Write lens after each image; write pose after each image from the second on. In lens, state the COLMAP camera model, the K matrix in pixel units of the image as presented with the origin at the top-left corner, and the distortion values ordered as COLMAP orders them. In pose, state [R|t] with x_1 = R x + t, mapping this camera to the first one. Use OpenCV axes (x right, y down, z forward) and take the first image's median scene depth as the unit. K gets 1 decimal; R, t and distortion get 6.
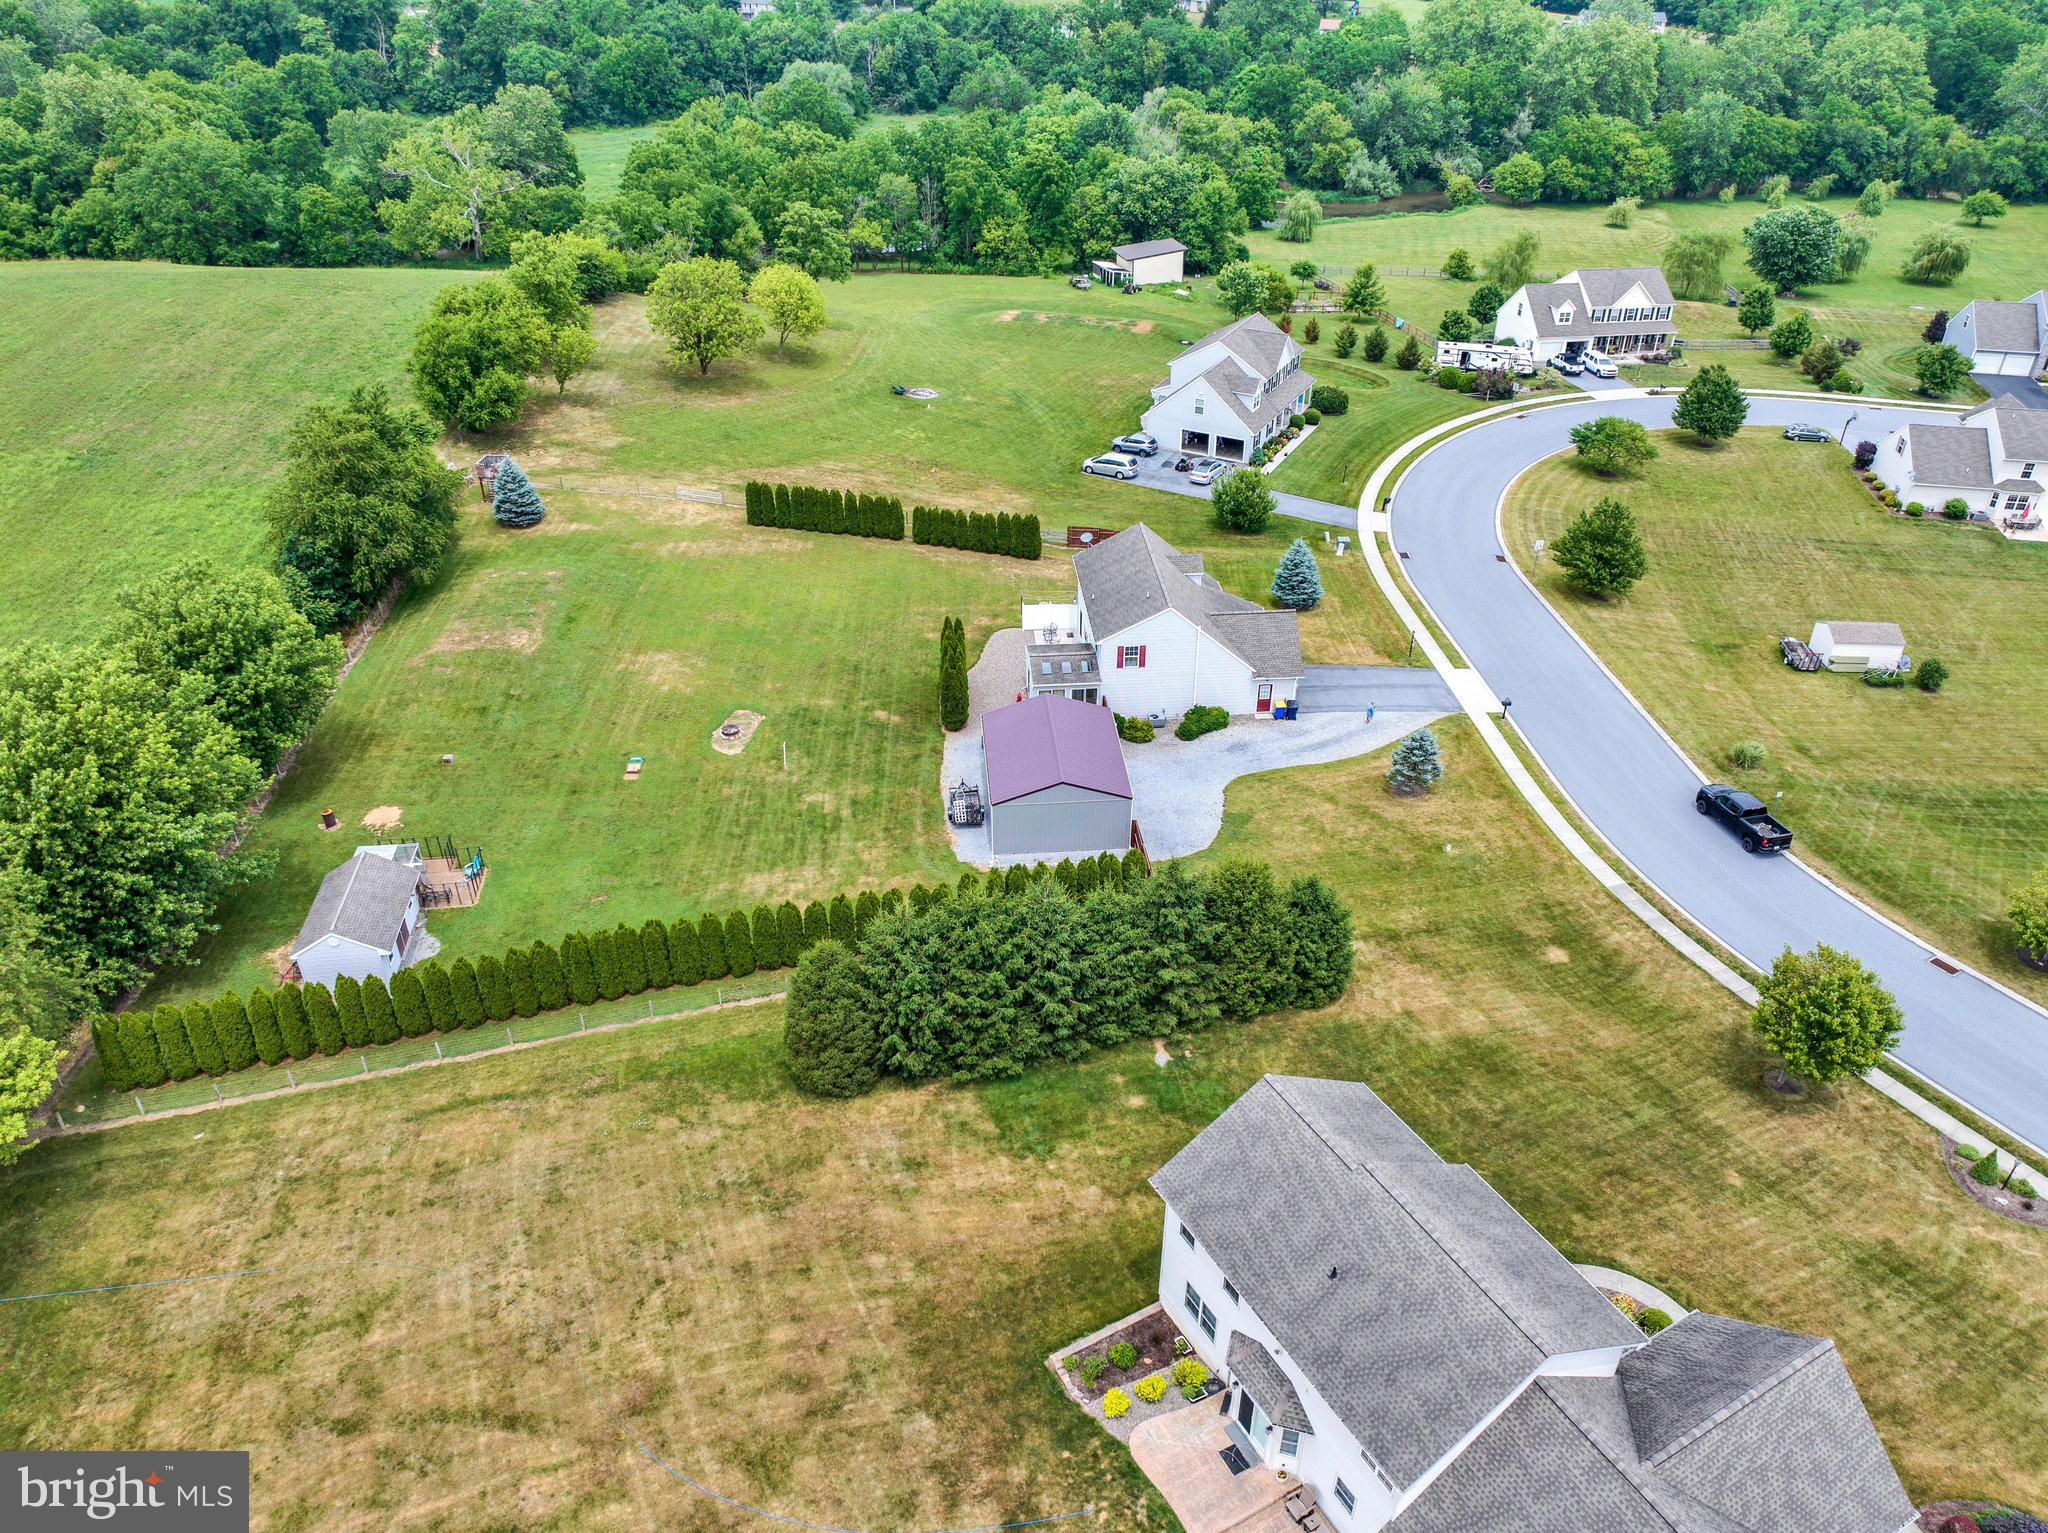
lens RADIAL K [[1468.1, 0, 1024.0], [0, 1468.1, 766.5], [0, 0, 1]] dist [-0.034530, -0.003168]
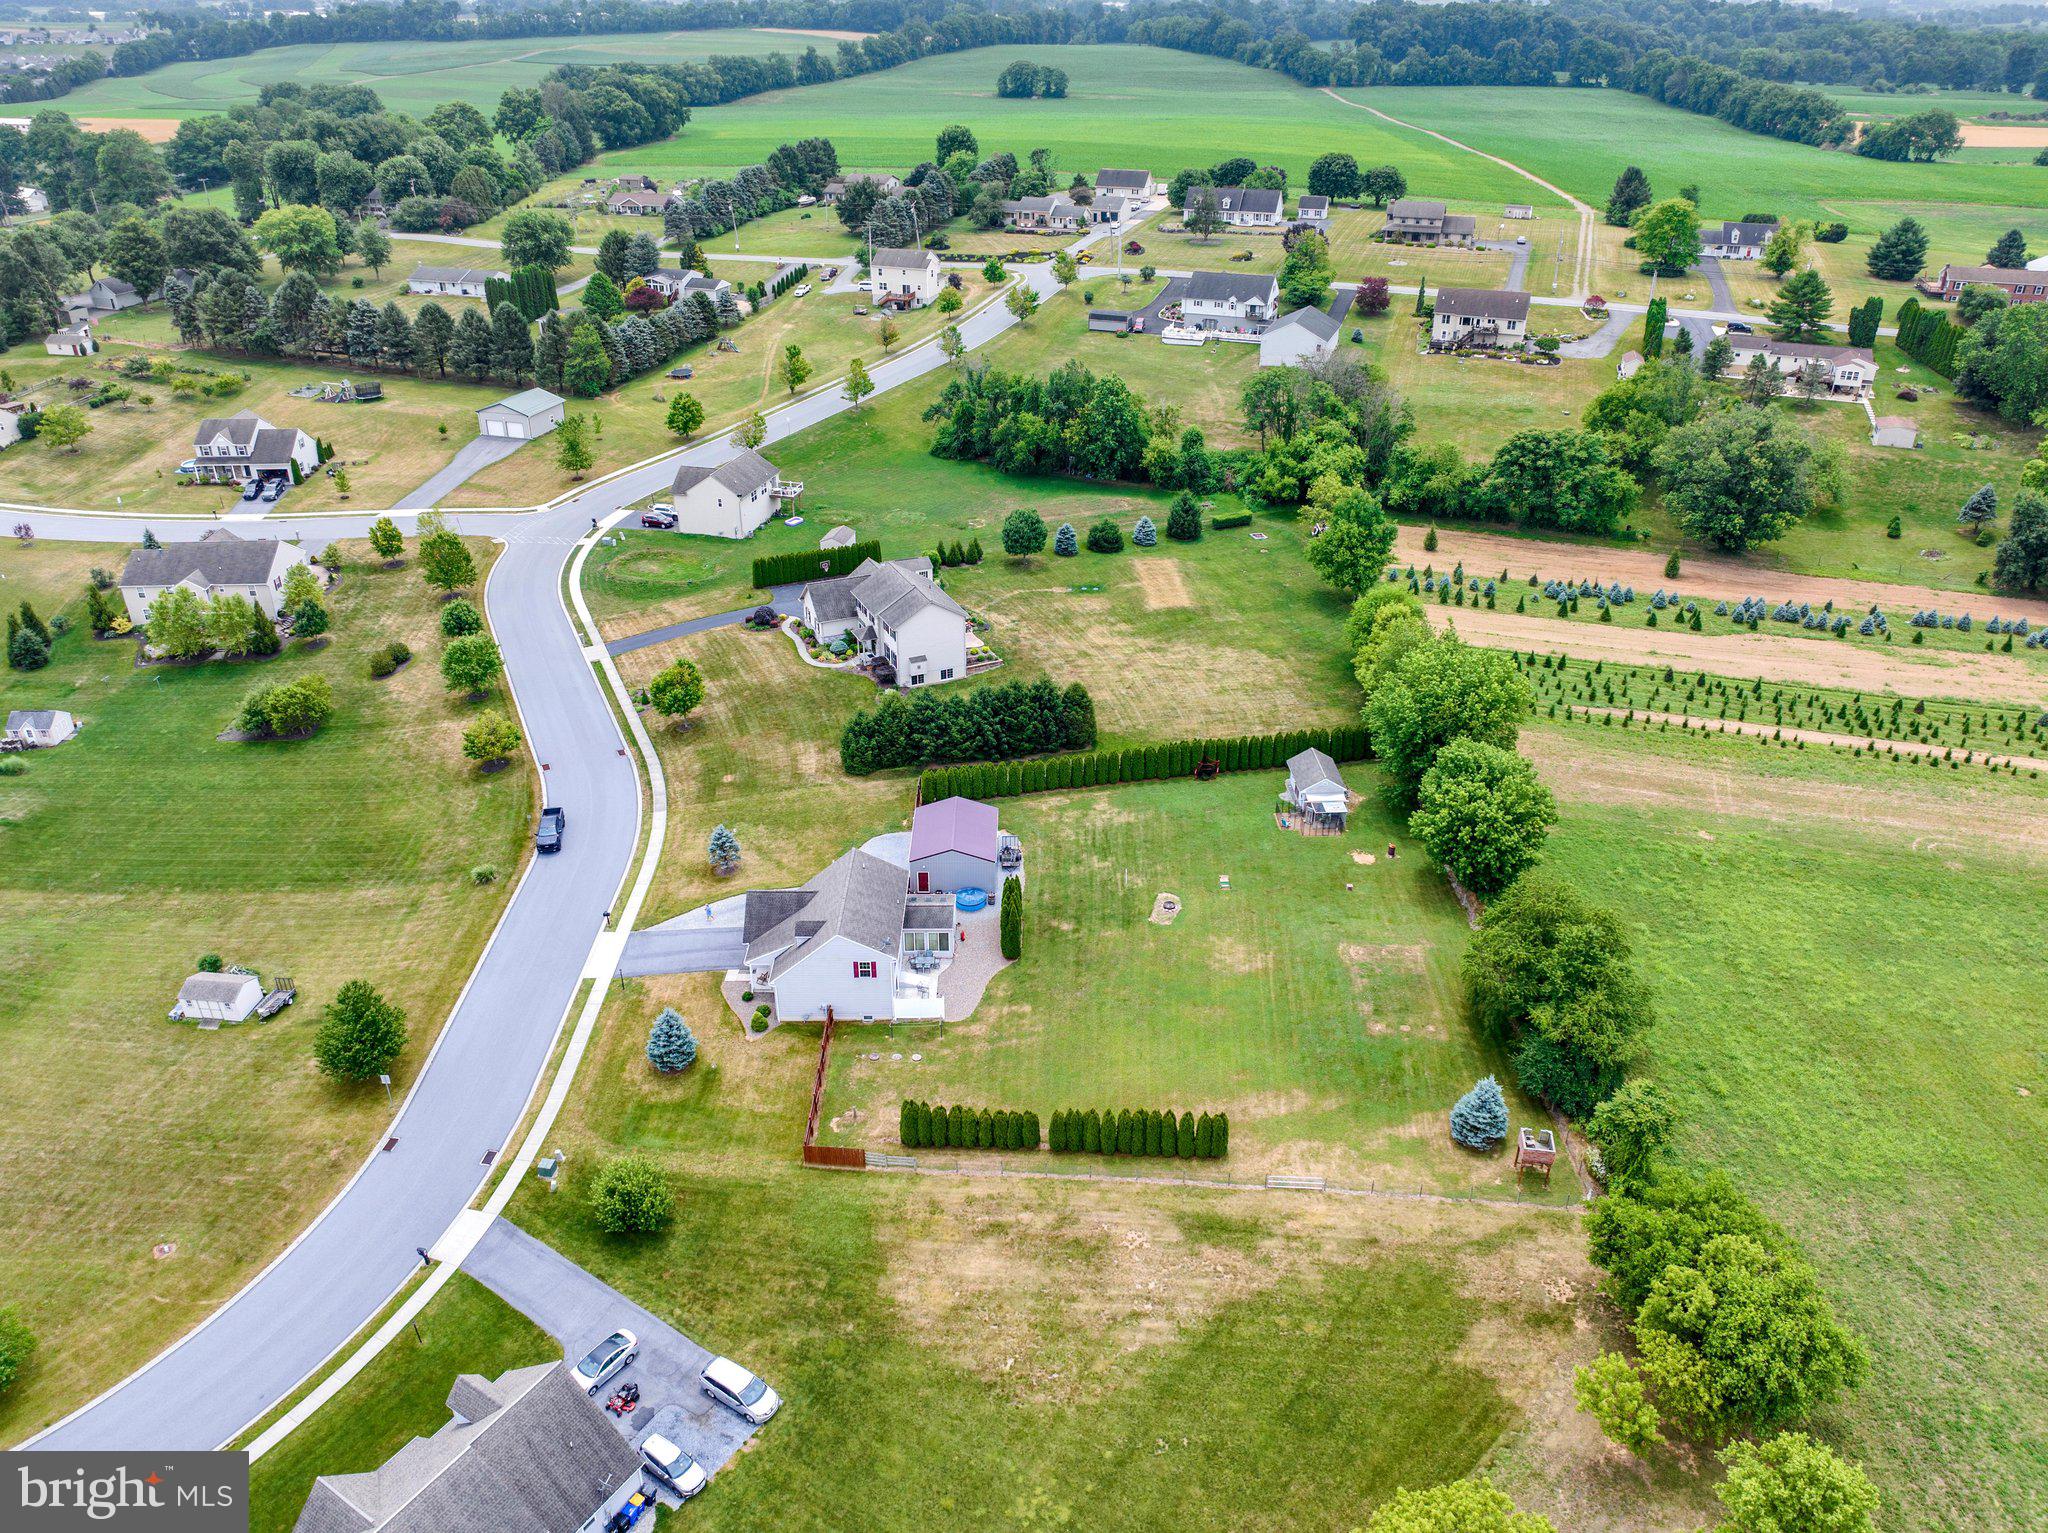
lens RADIAL K [[1468.1, 0, 1024.0], [0, 1468.1, 766.5], [0, 0, 1]] dist [-0.034530, -0.003168]
pose [[-0.996737, -0.042503, 0.068627, -0.122320], [0.039986, 0.478564, 0.877142, -1.090210], [-0.070124, 0.877023, -0.475303, 1.269456]]
